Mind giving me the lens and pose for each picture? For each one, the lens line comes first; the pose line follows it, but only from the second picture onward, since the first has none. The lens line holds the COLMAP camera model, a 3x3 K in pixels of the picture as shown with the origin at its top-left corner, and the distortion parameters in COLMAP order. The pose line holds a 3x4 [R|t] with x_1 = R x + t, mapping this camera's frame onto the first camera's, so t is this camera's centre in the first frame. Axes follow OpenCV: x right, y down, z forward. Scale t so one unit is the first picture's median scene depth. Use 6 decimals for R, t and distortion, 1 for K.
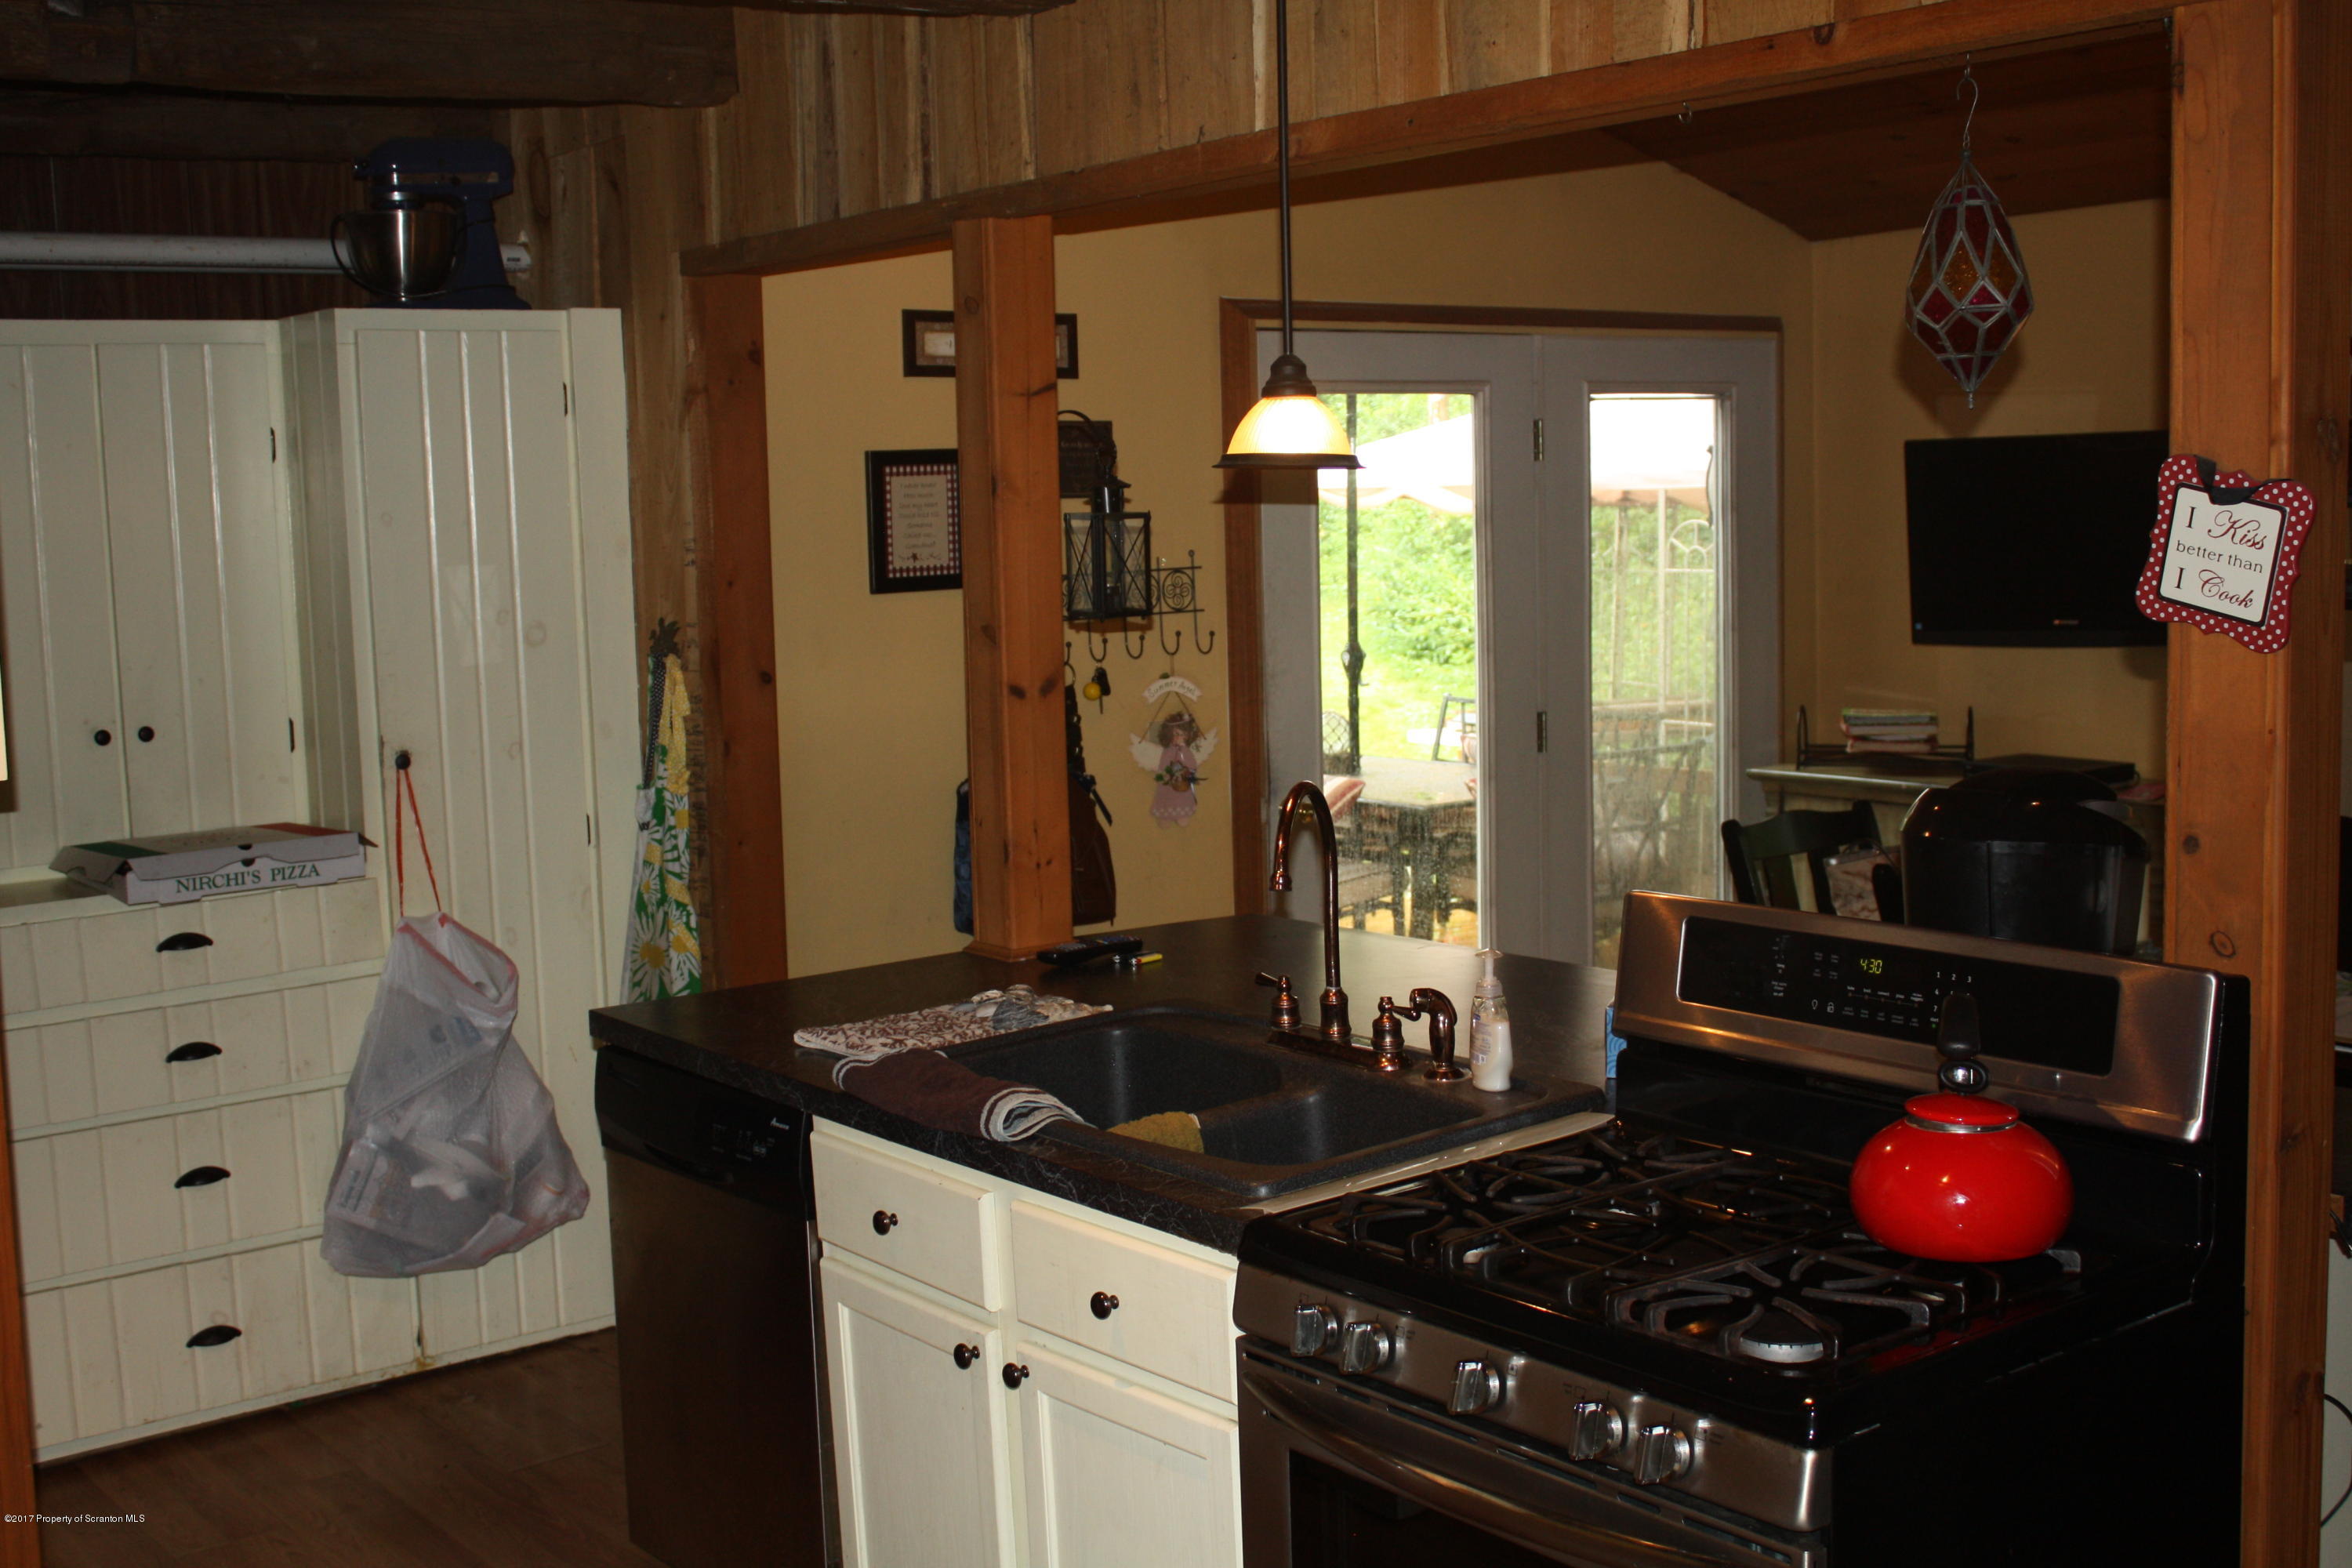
lens RADIAL K [[2514.7, 0, 1176.0], [0, 2514.7, 784.0], [0, 0, 1]] dist [-0.104911, 0.008944]
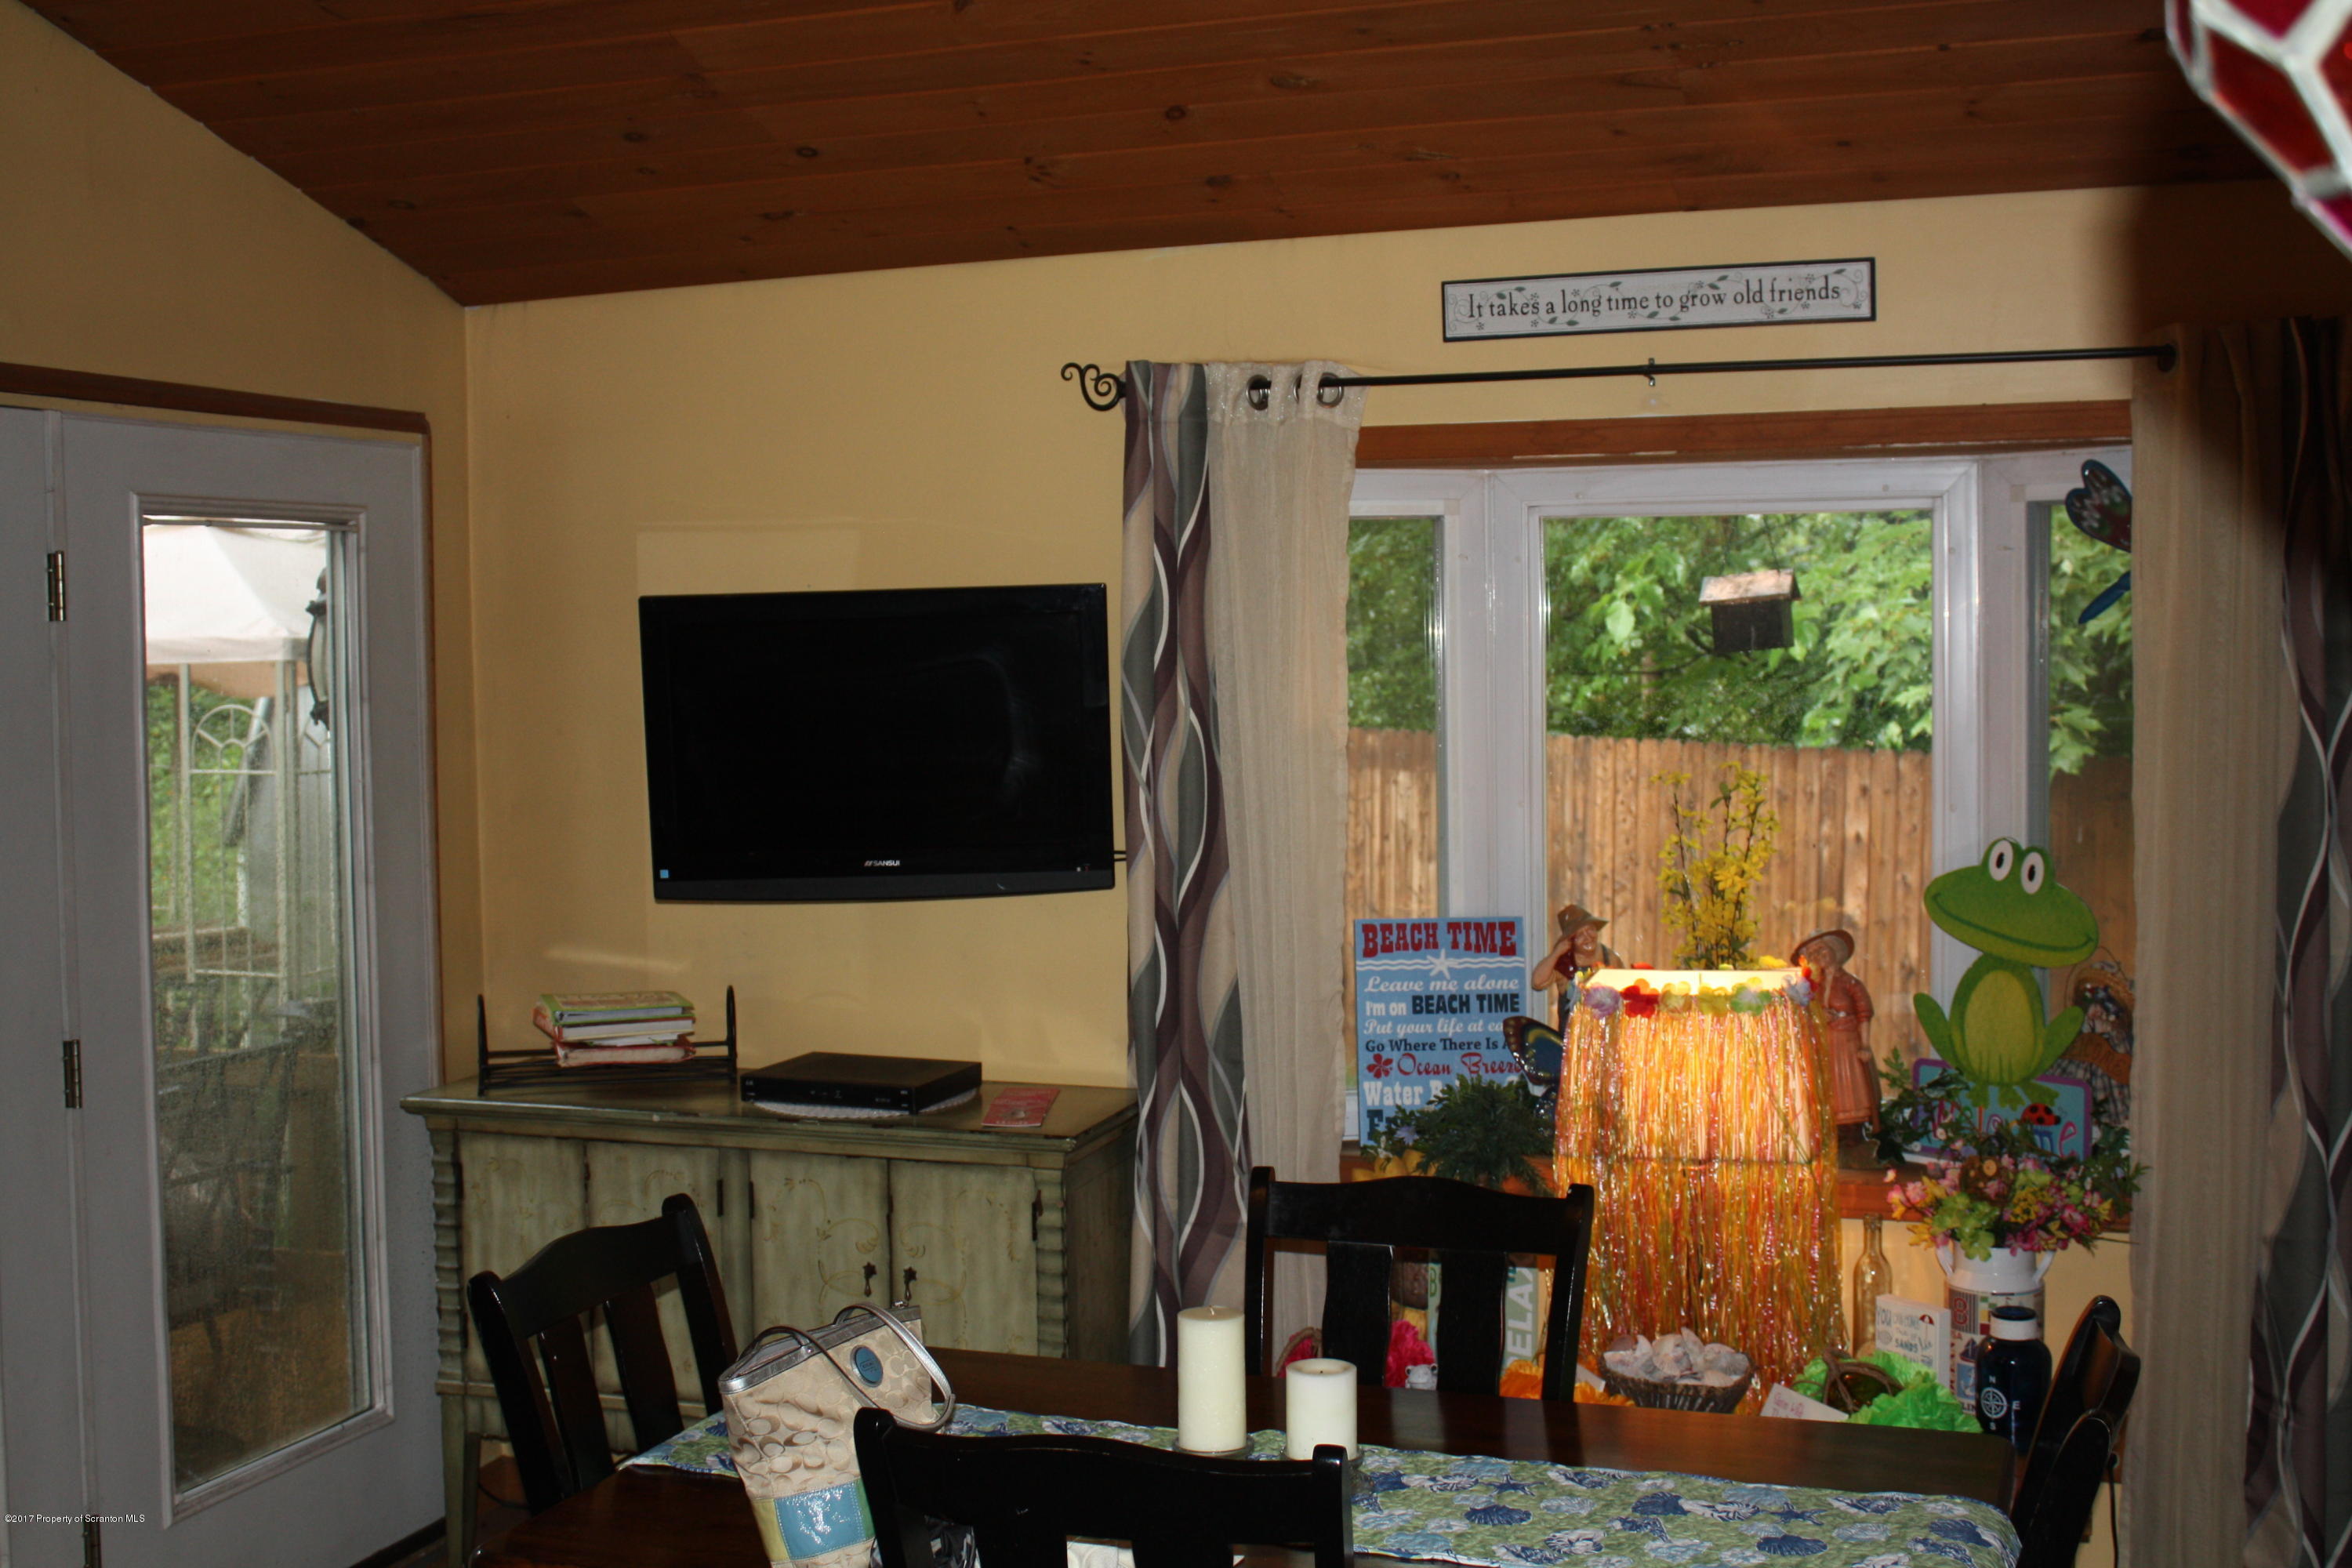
lens RADIAL K [[2514.7, 0, 1176.0], [0, 2514.7, 784.0], [0, 0, 1]] dist [-0.104911, 0.008944]
pose [[0.826656, -0.015780, 0.562486, 0.033854], [0.054746, 0.997120, -0.052485, -0.043691], [-0.560038, 0.074181, 0.825139, 0.358846]]
